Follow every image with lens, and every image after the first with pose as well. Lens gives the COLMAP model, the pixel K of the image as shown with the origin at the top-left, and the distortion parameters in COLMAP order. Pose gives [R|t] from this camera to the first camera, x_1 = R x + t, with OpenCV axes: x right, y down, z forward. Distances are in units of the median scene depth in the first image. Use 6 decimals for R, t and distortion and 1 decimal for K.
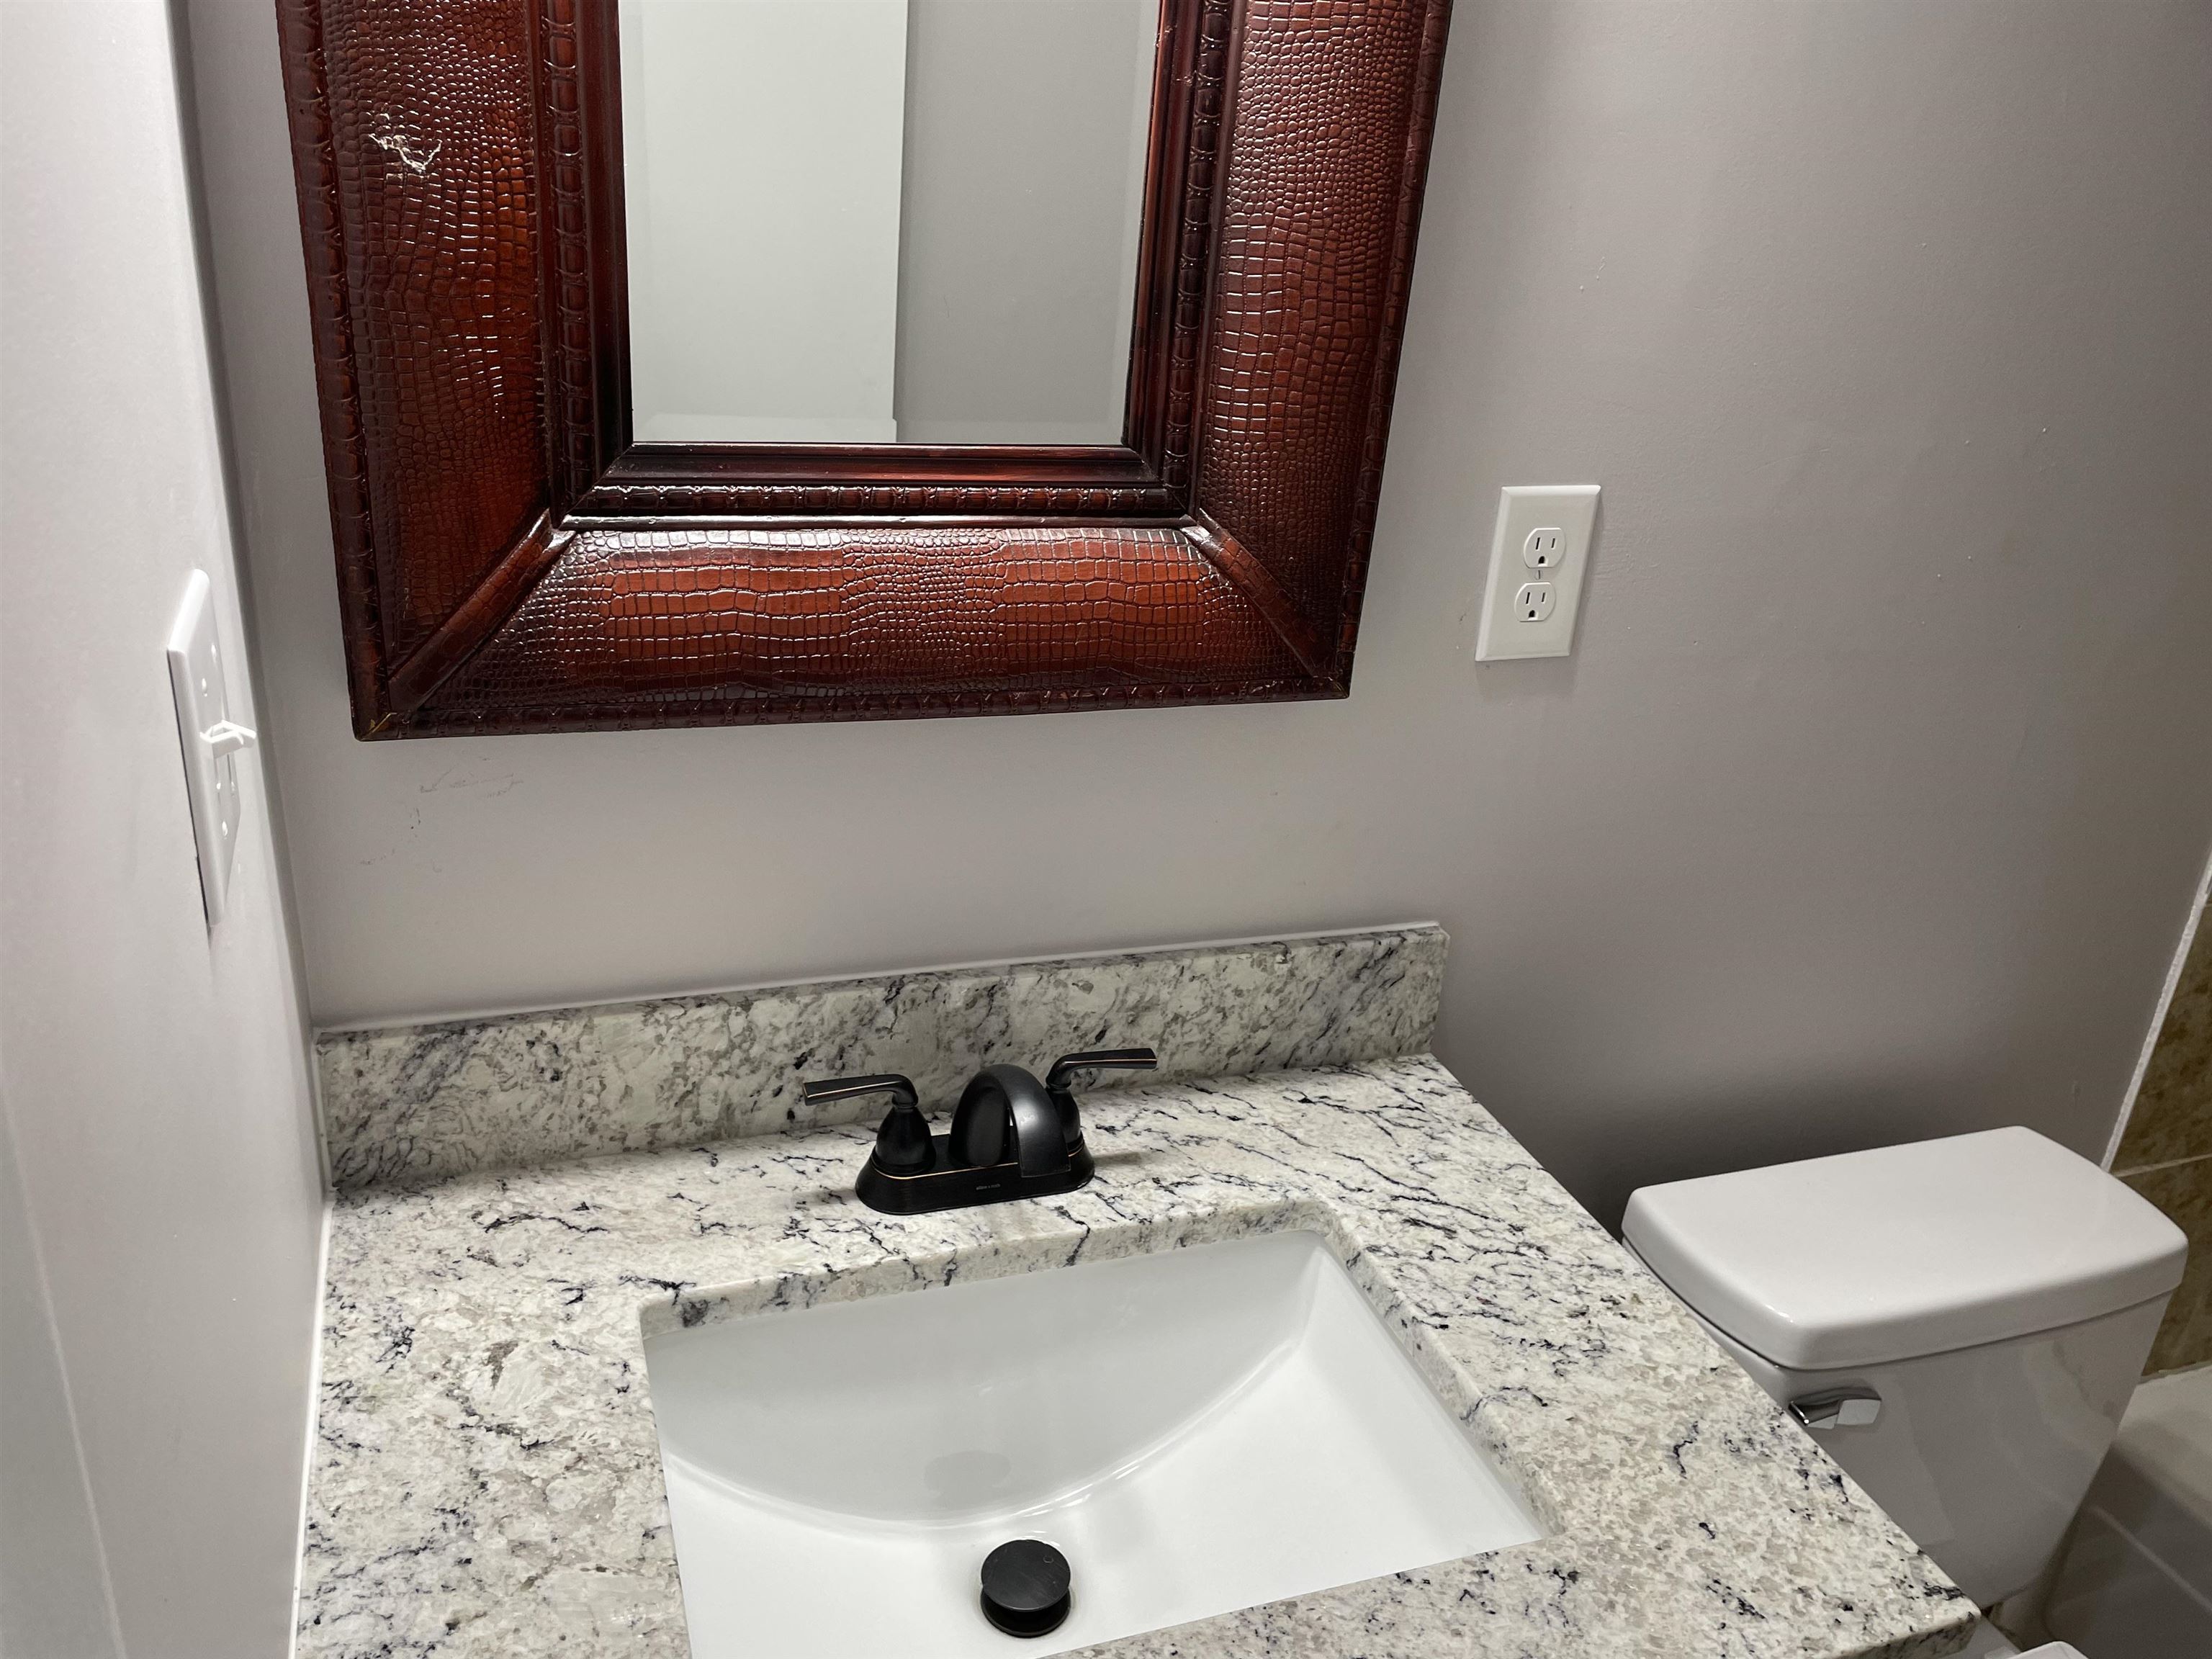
lens RADIAL K [[1682.7, 0, 1087.6], [0, 1682.7, 838.6], [0, 0, 1]] dist [0.074326, -0.094519]
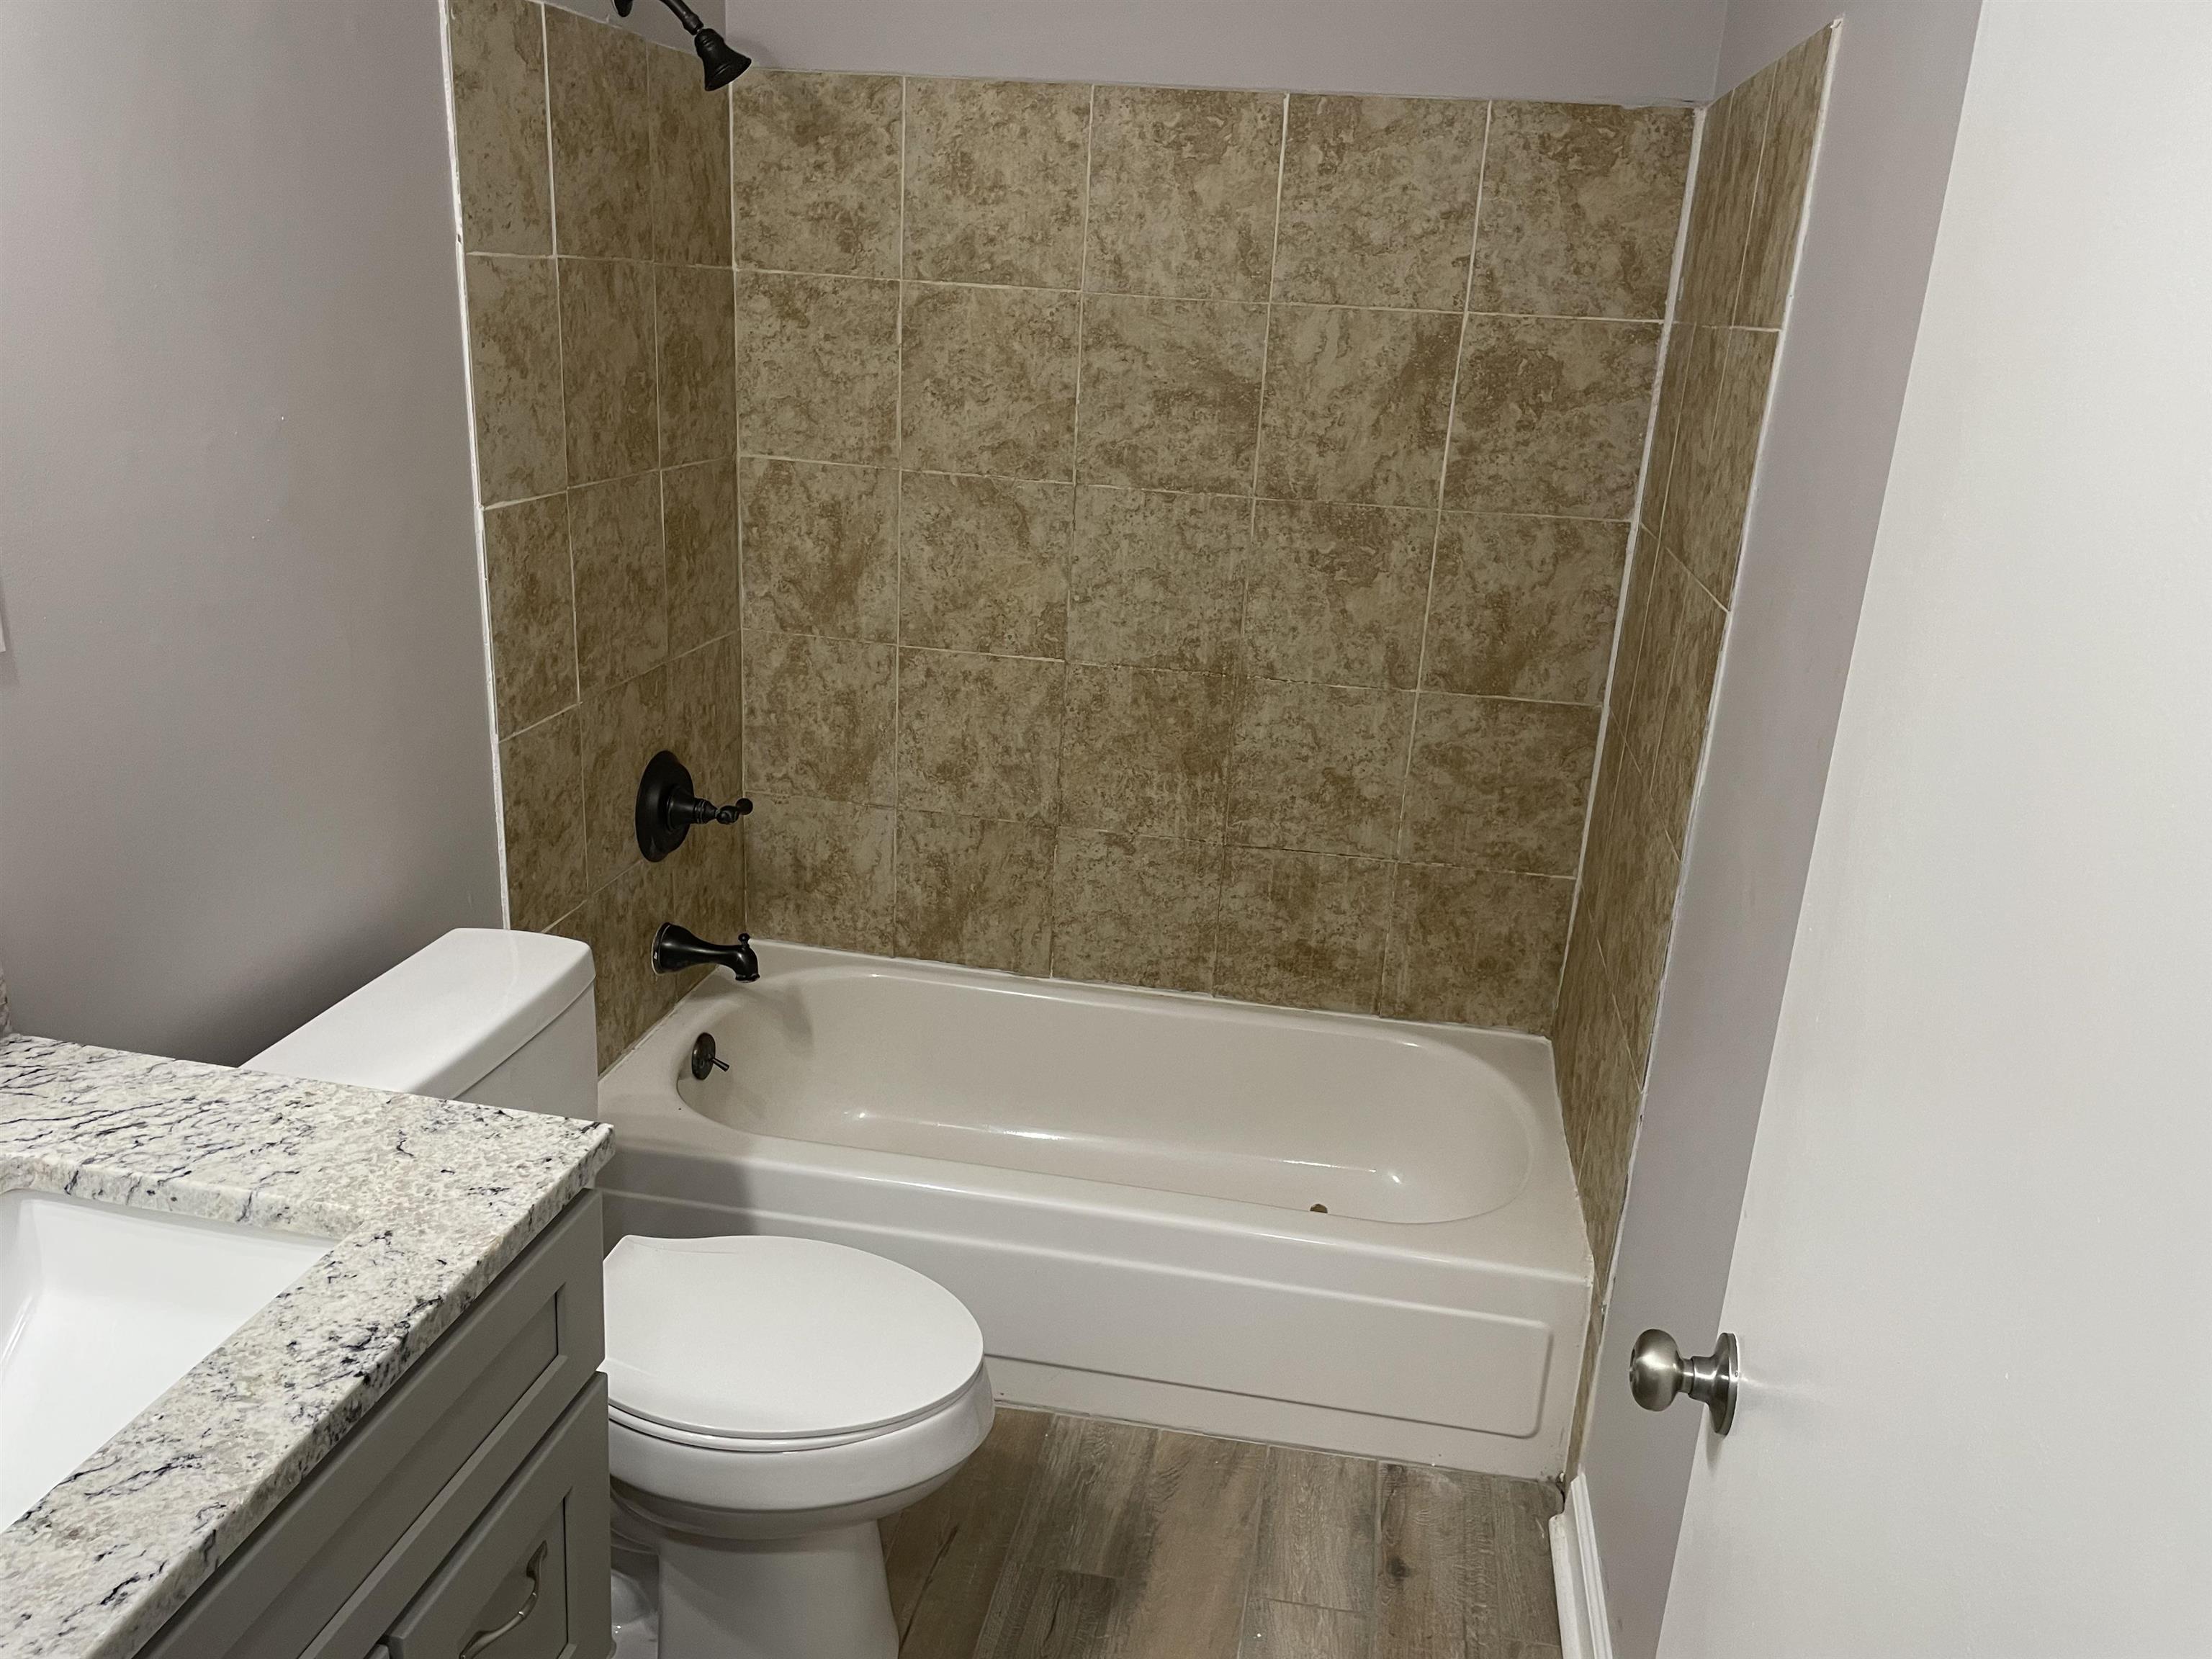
lens RADIAL K [[1682.7, 0, 1113.6], [0, 1682.7, 829.4], [0, 0, 1]] dist [0.074326, -0.094519]
pose [[0.501797, -0.315047, 0.805571, -0.347789], [0.327006, 0.931290, 0.160519, 0.072492], [-0.800791, 0.182878, 0.570341, -0.268742]]
